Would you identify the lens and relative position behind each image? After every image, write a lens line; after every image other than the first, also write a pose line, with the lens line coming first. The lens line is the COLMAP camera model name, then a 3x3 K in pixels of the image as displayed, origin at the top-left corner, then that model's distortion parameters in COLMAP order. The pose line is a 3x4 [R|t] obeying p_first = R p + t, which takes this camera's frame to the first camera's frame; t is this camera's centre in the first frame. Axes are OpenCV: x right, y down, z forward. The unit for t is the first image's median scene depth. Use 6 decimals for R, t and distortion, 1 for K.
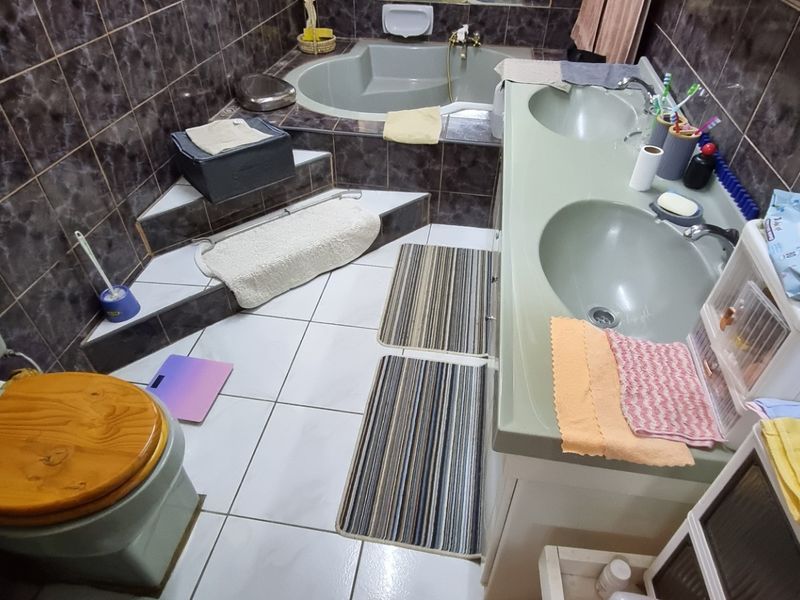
lens RADIAL K [[518.1, 0, 402.3], [0, 518.1, 292.0], [0, 0, 1]] dist [0.018353, -0.001425]
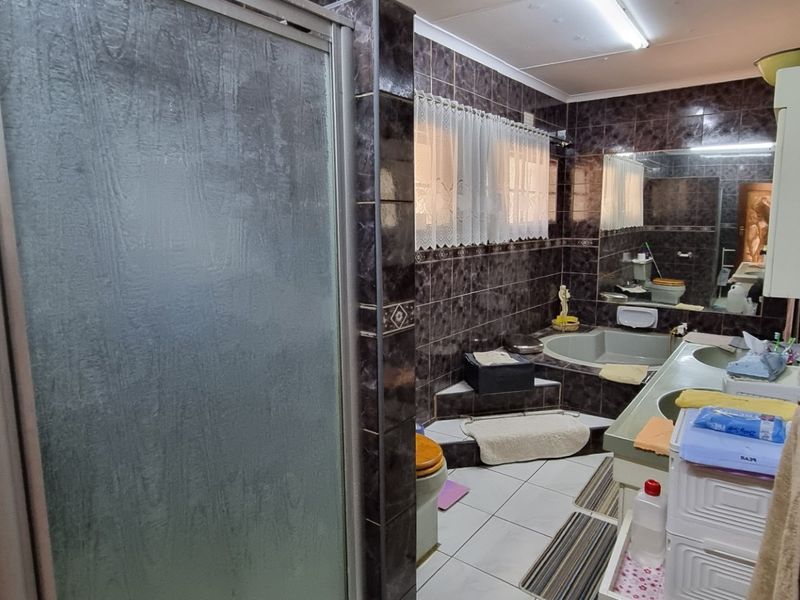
lens RADIAL K [[518.1, 0, 403.6], [0, 518.1, 300.1], [0, 0, 1]] dist [0.018353, -0.001425]
pose [[0.885660, 0.057740, -0.460731, 0.134113], [-0.288881, 0.845347, -0.449373, 0.328276], [0.363531, 0.531088, 0.765369, -0.415818]]
